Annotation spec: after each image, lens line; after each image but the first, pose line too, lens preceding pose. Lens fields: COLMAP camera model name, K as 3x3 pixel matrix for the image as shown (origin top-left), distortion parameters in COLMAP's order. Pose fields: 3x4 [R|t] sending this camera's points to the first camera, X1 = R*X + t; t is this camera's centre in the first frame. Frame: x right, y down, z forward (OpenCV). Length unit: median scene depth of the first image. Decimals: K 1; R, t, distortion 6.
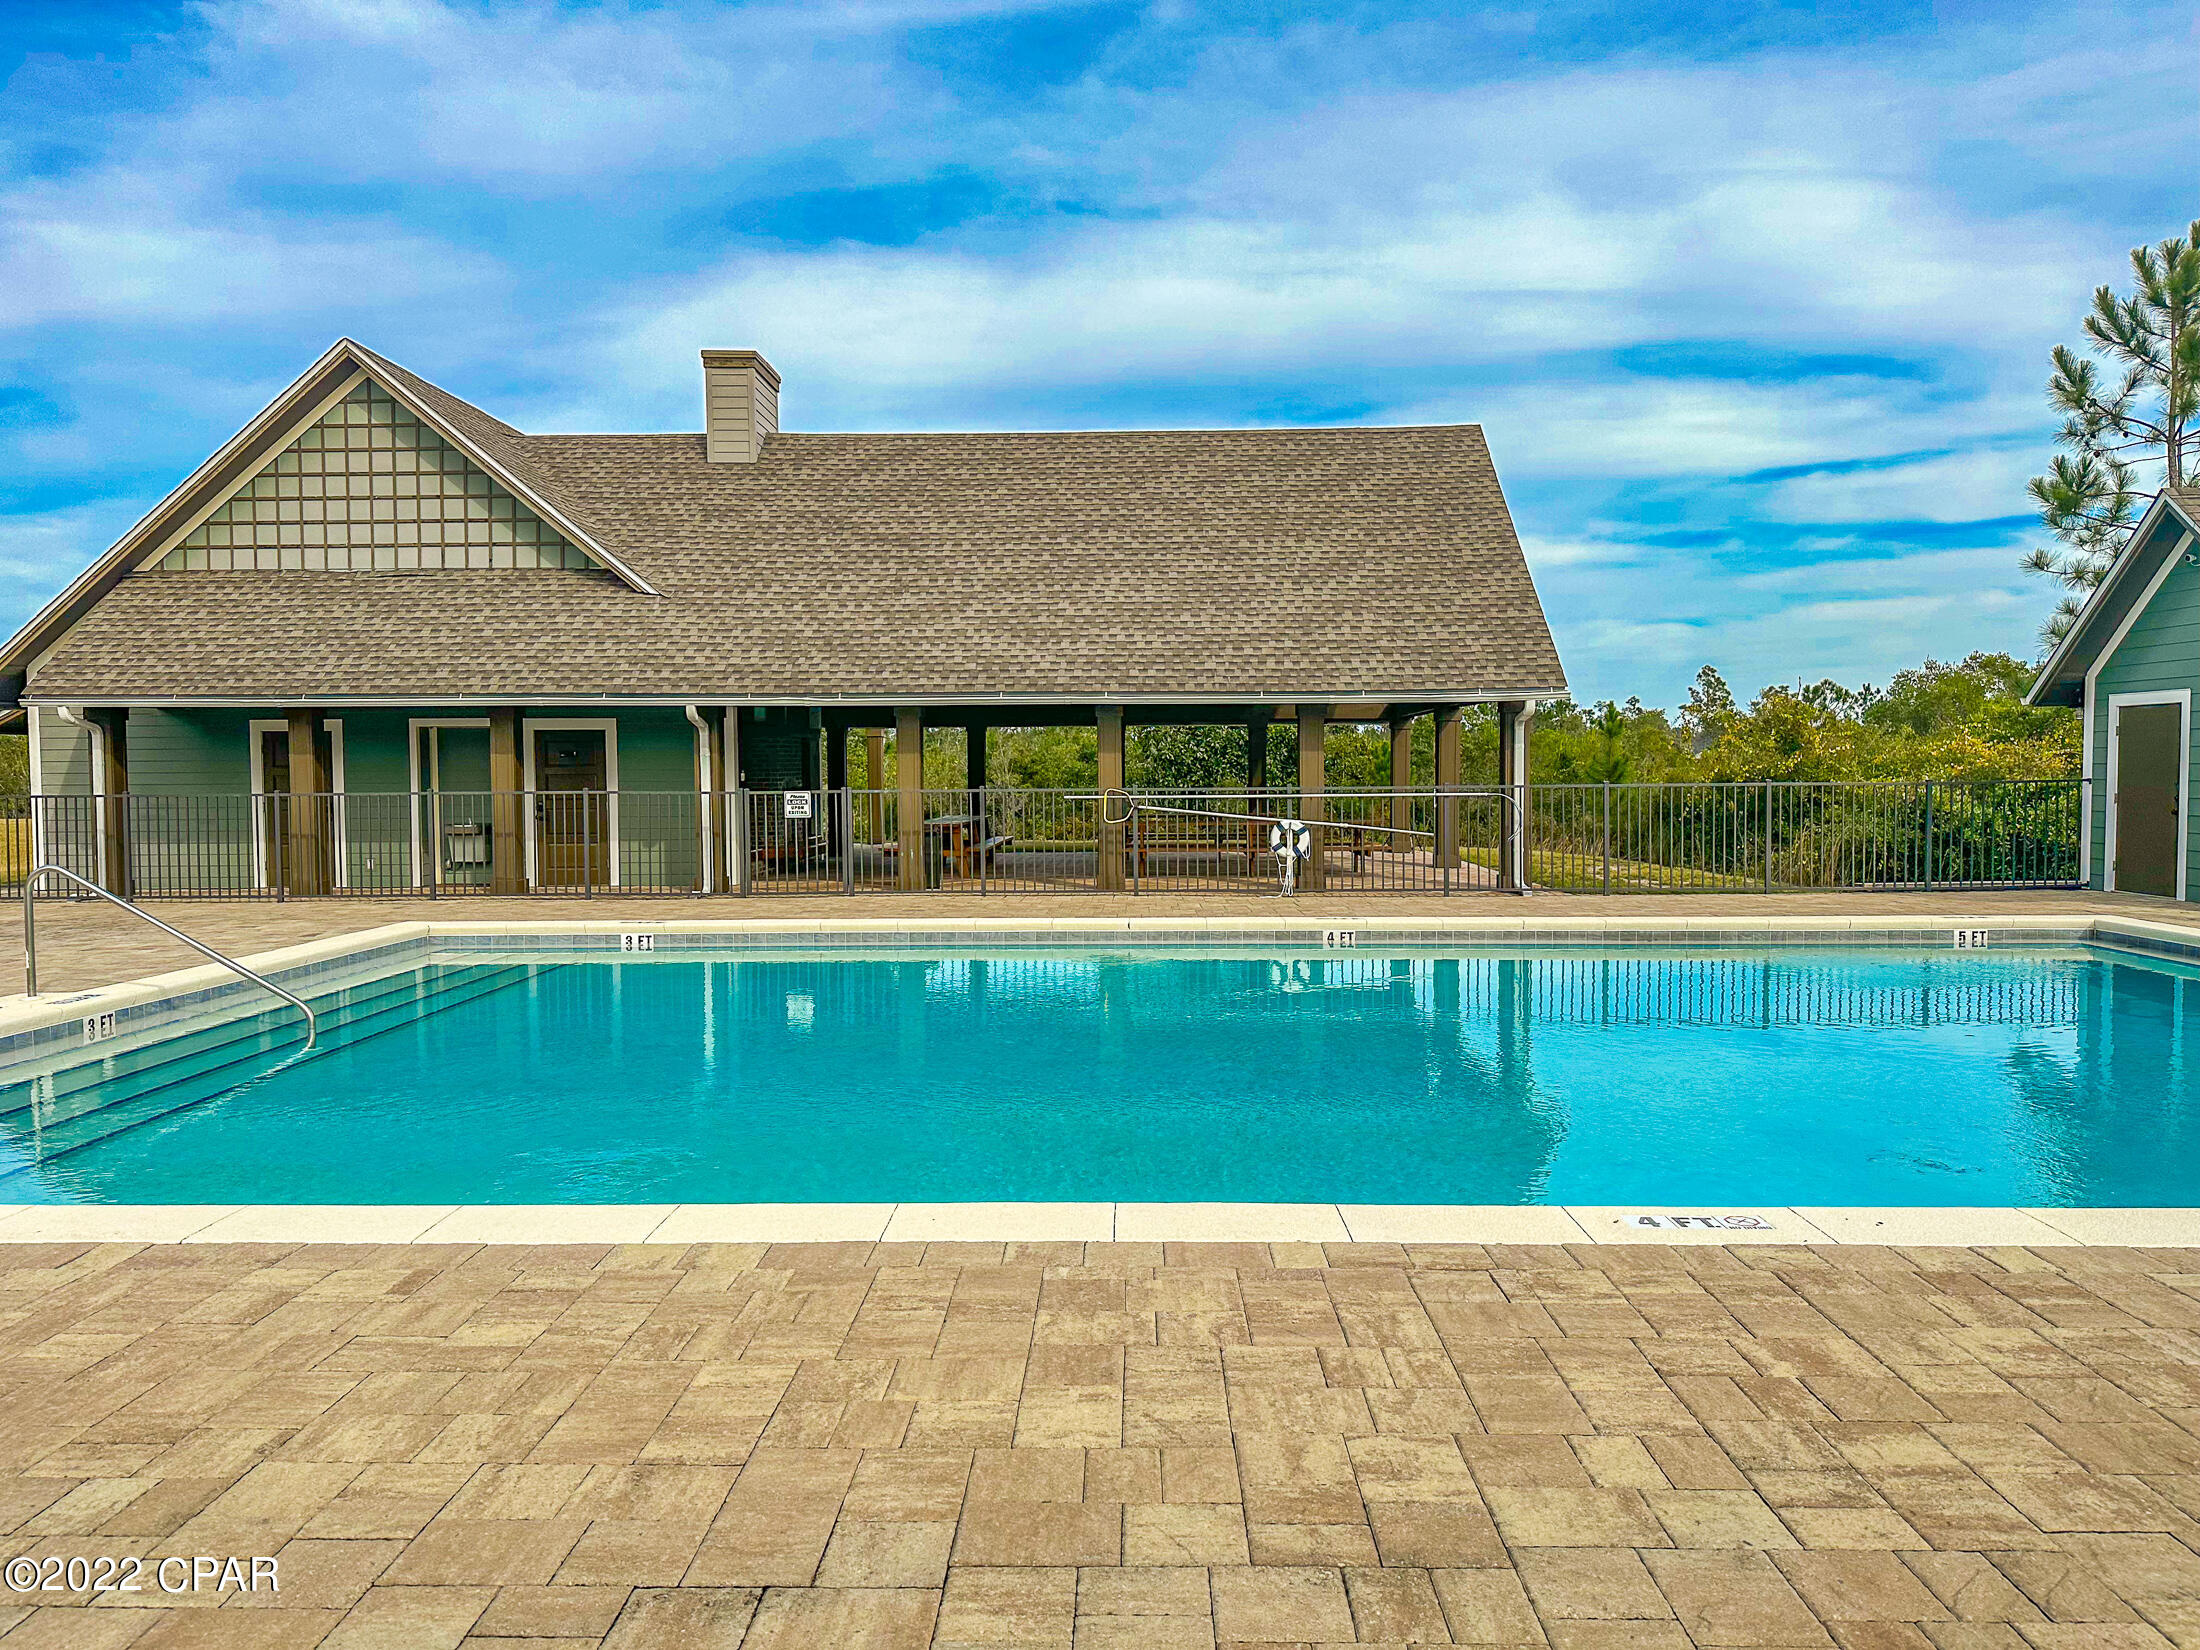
lens RADIAL K [[1522.7, 0, 1100.0], [0, 1522.7, 825.0], [0, 0, 1]] dist [0.108532, -0.171583]
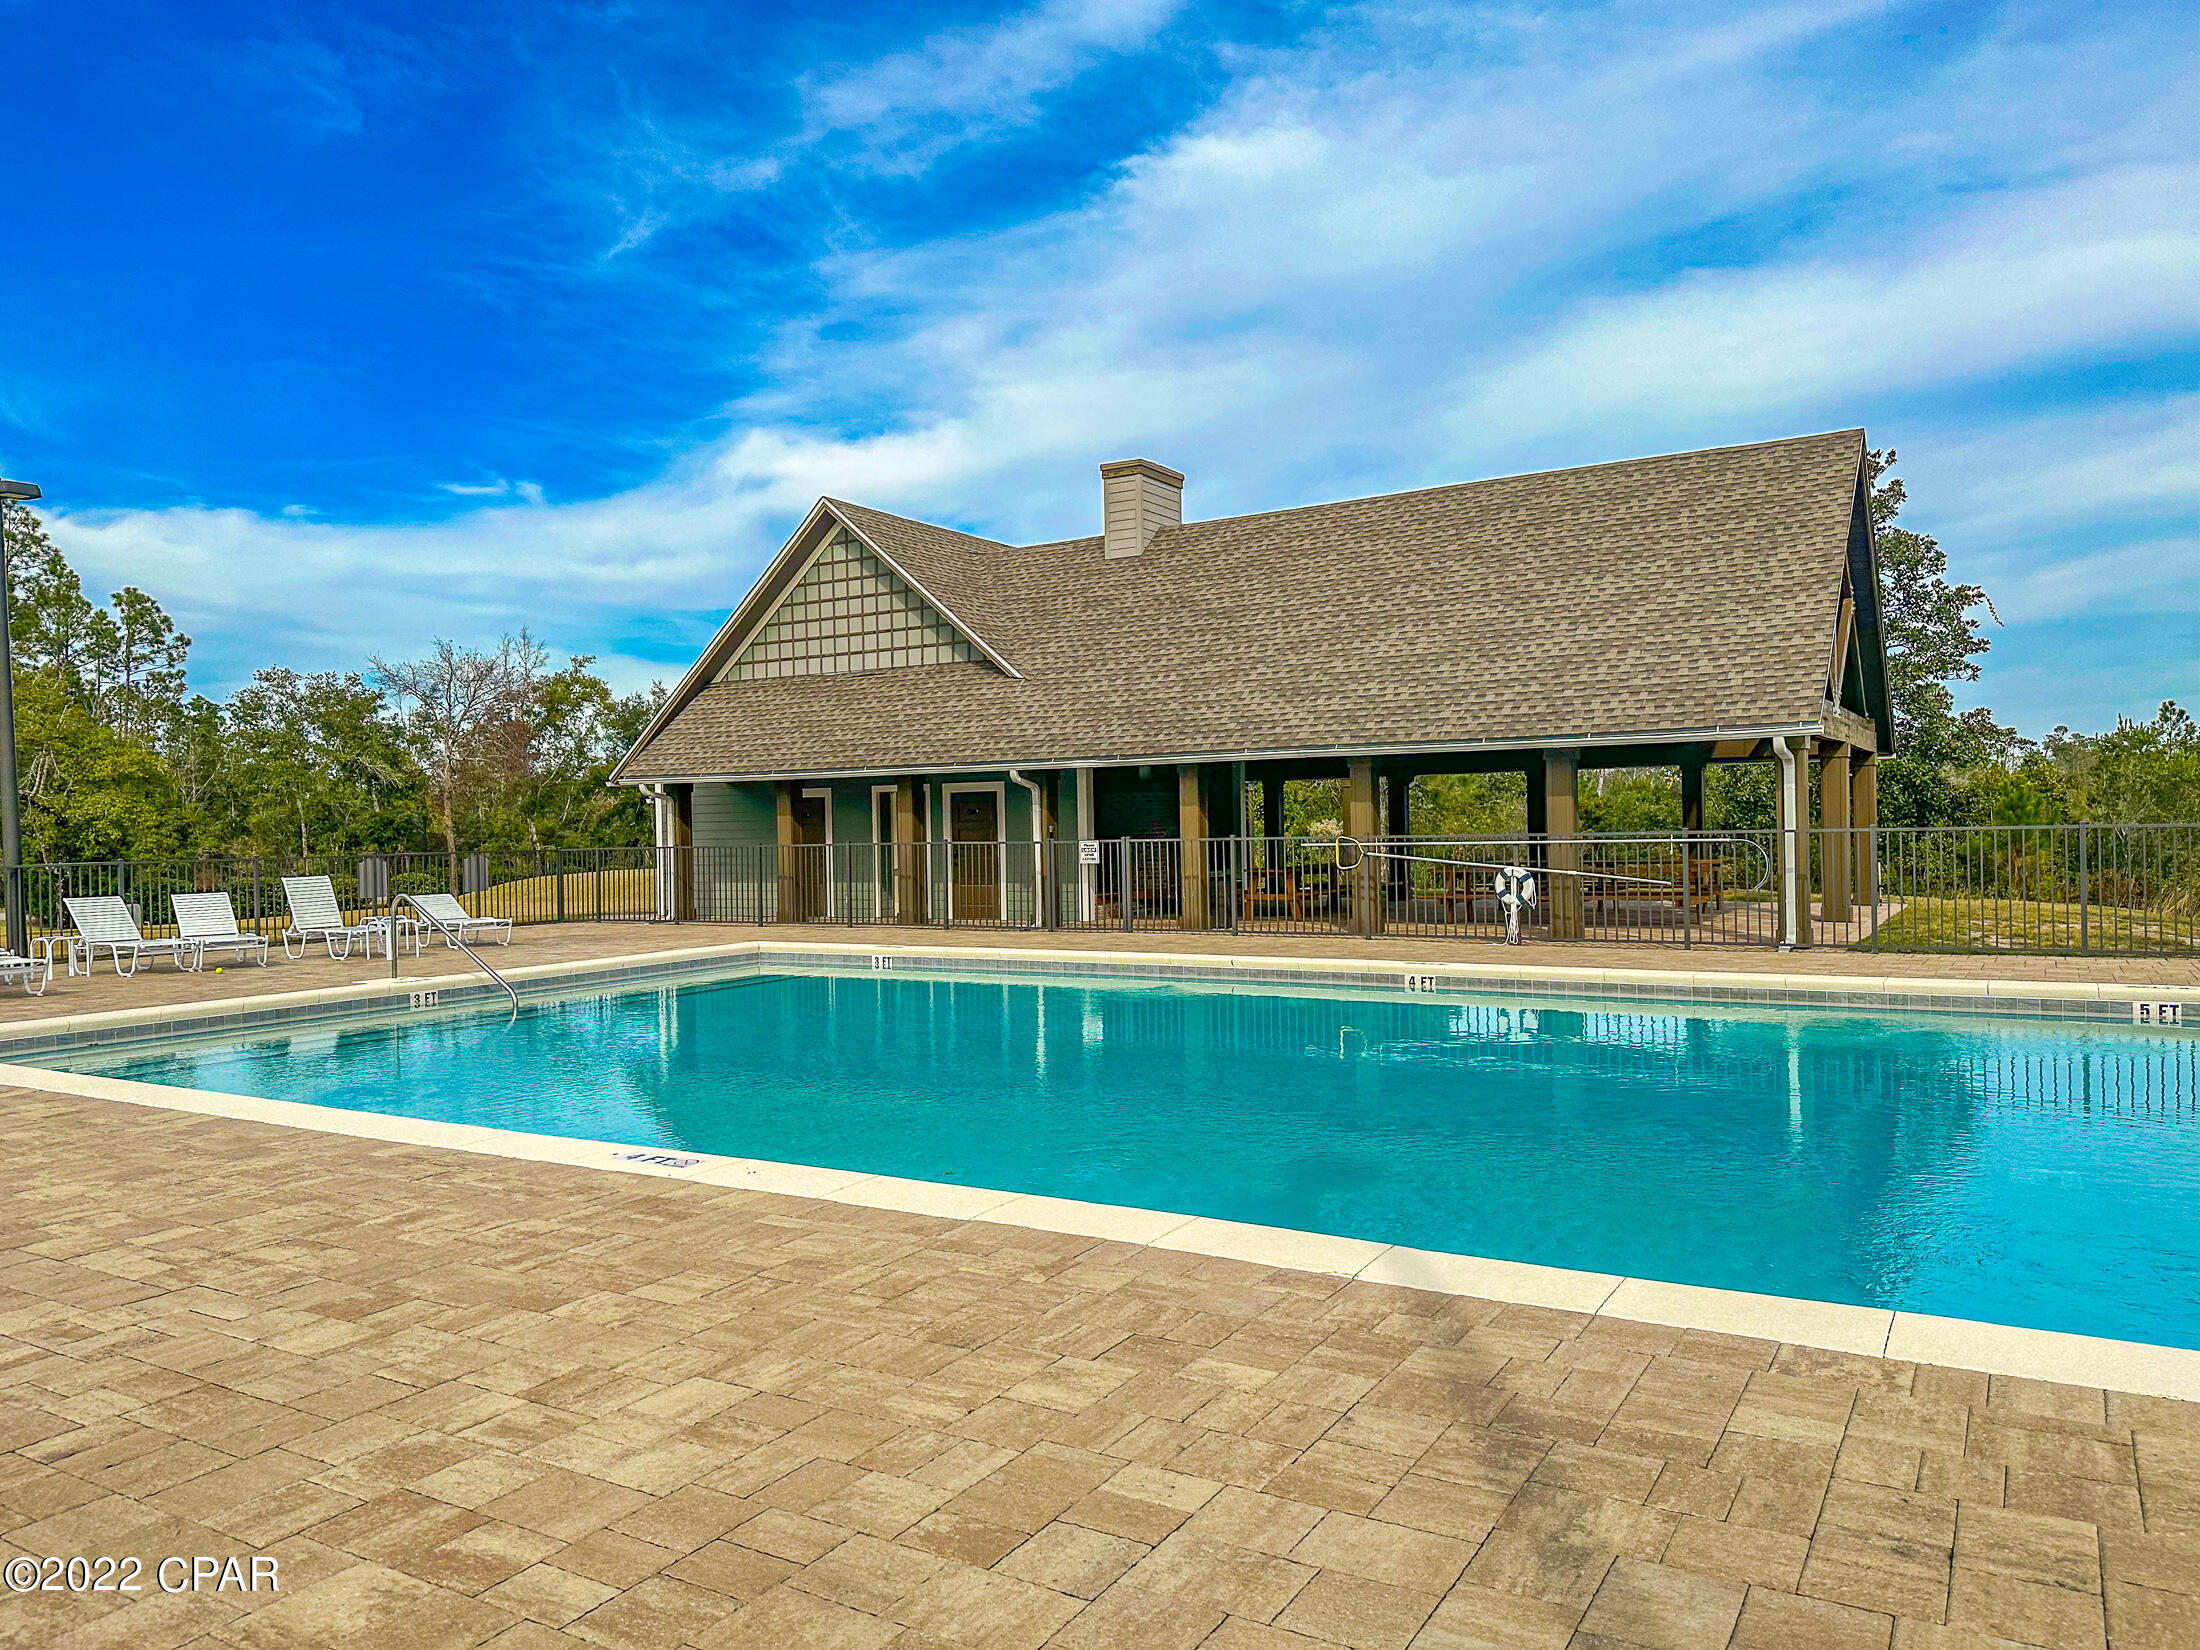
lens RADIAL K [[1522.7, 0, 1100.0], [0, 1522.7, 825.0], [0, 0, 1]] dist [0.108532, -0.171583]
pose [[0.864727, -0.011469, -0.502111, 0.352543], [-0.003501, 0.999577, -0.028861, -0.000609], [0.502230, 0.026715, 0.864322, 0.003899]]
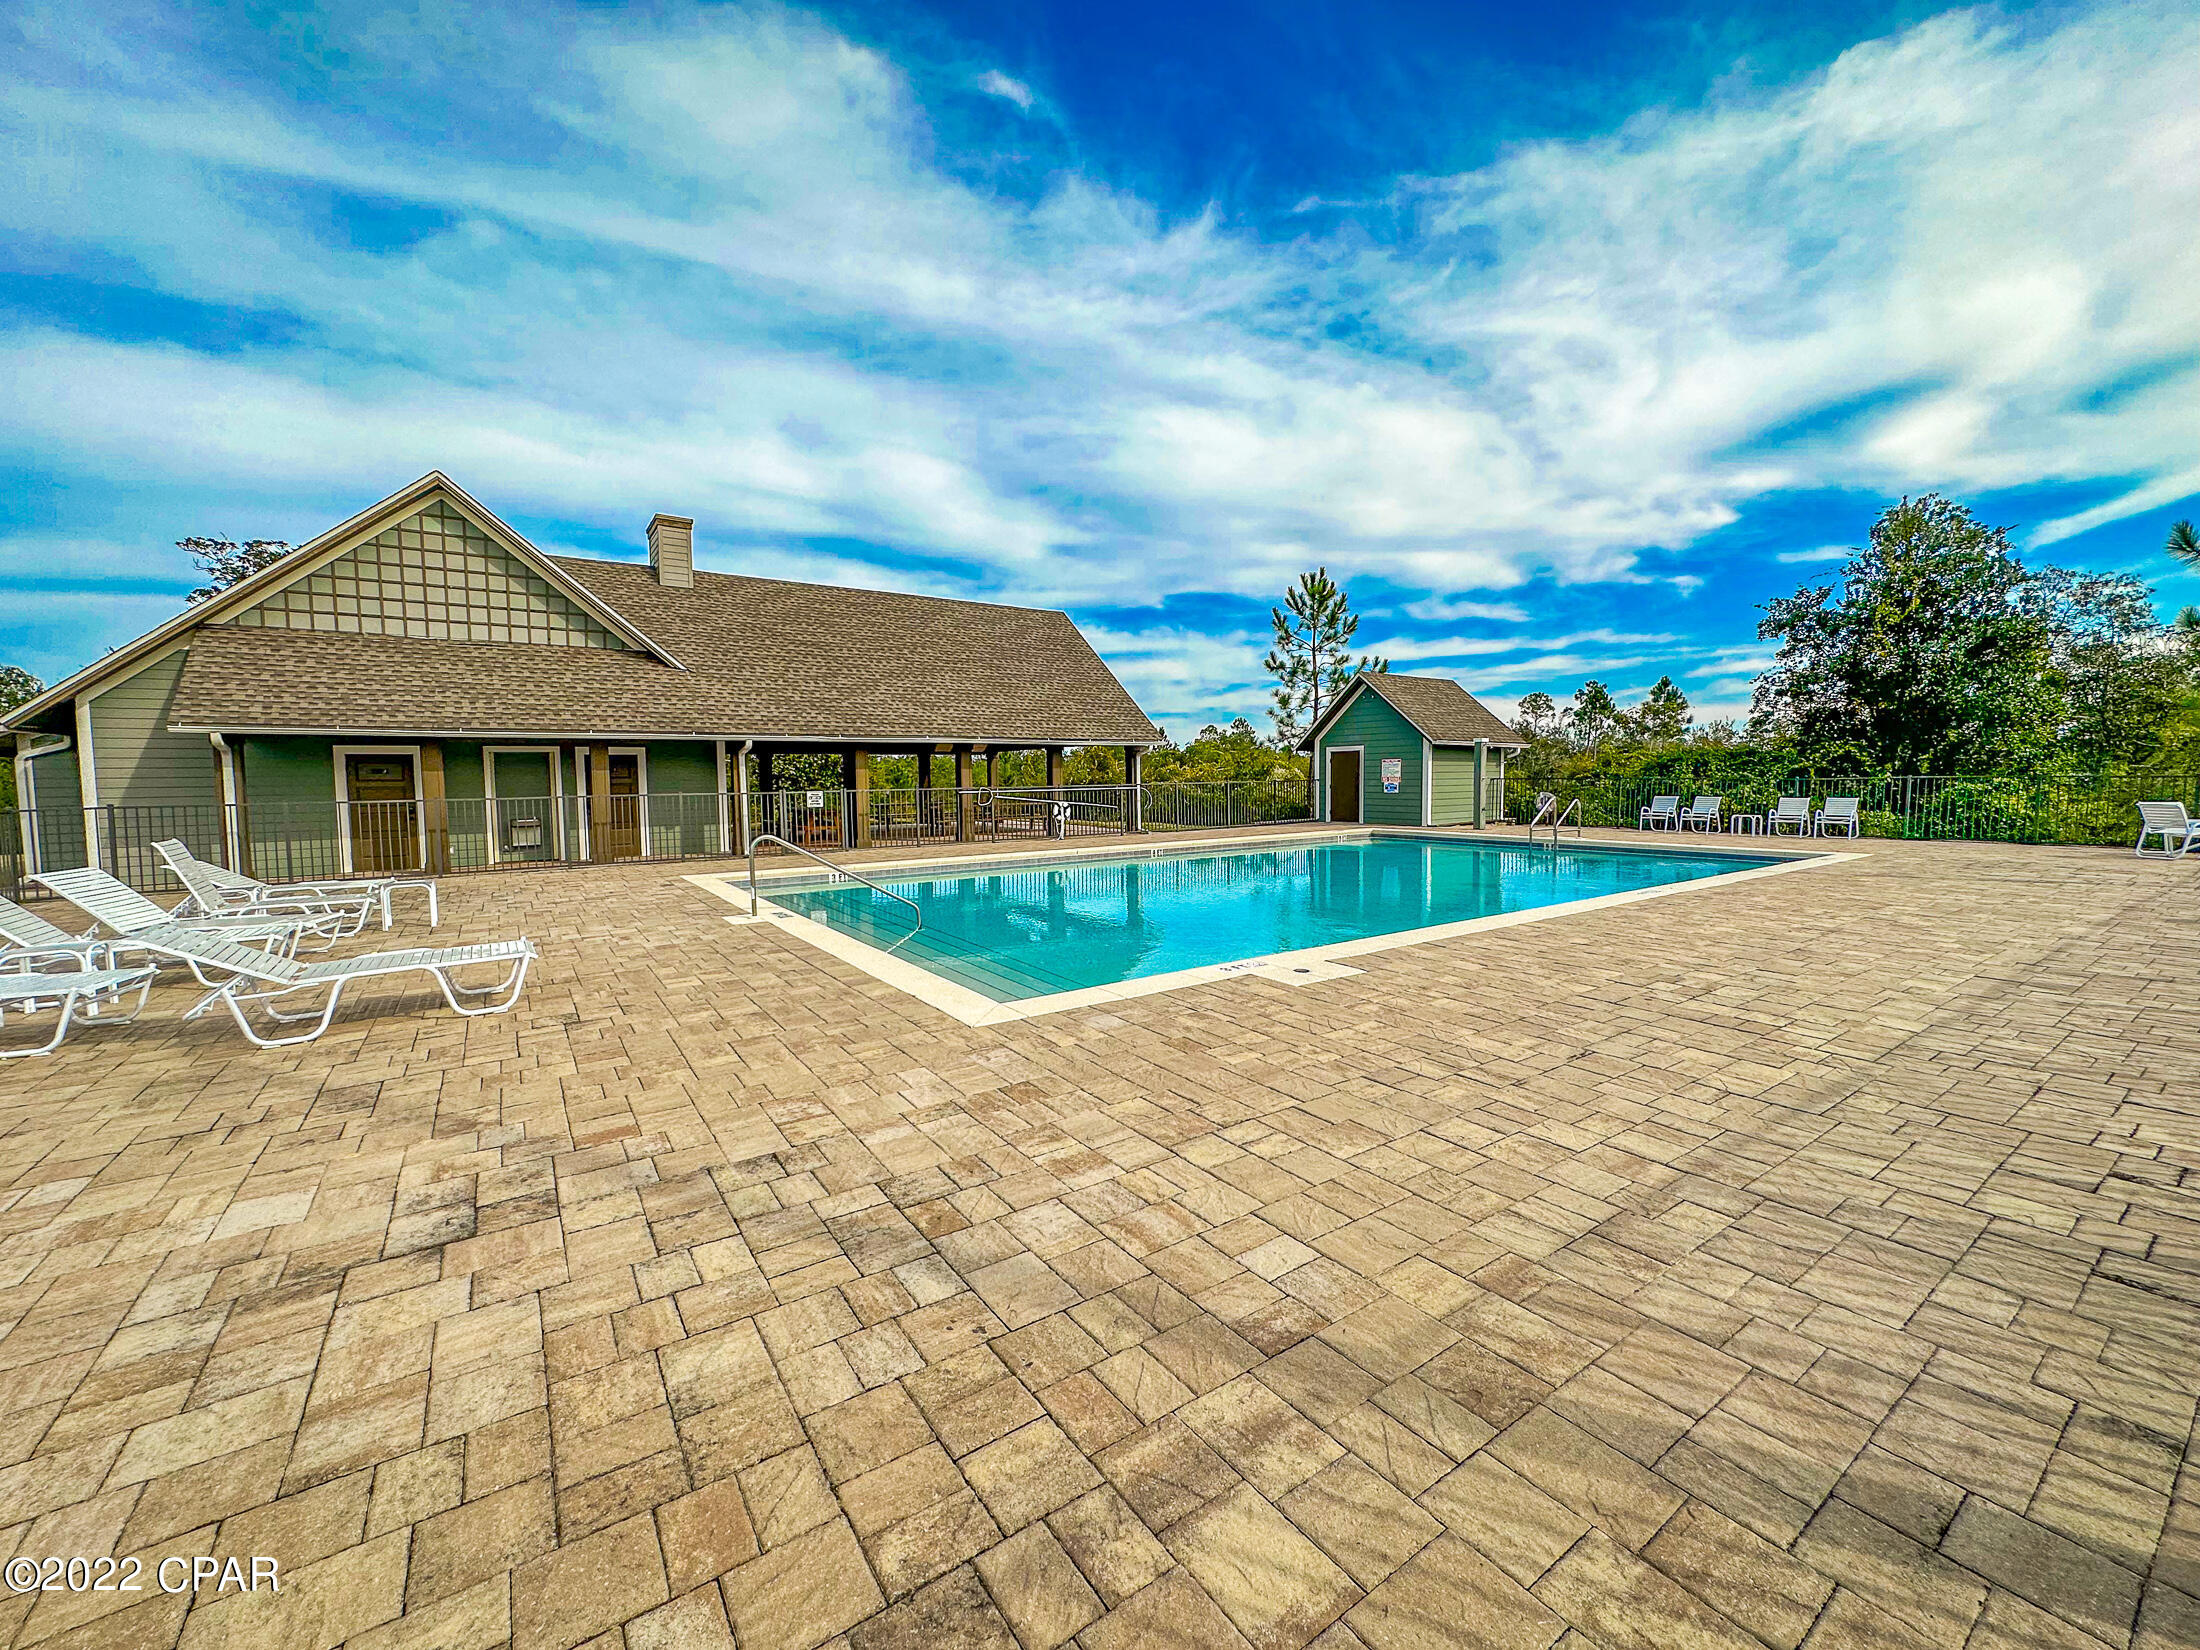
lens RADIAL K [[894.7, 0, 1136.0], [0, 894.7, 829.1], [0, 0, 1]] dist [0.001238, 0.000105]
pose [[0.793535, -0.041216, 0.607128, -0.476387], [0.030078, 0.999141, 0.028516, 0.001844], [-0.607781, -0.004367, 0.794093, -0.016747]]
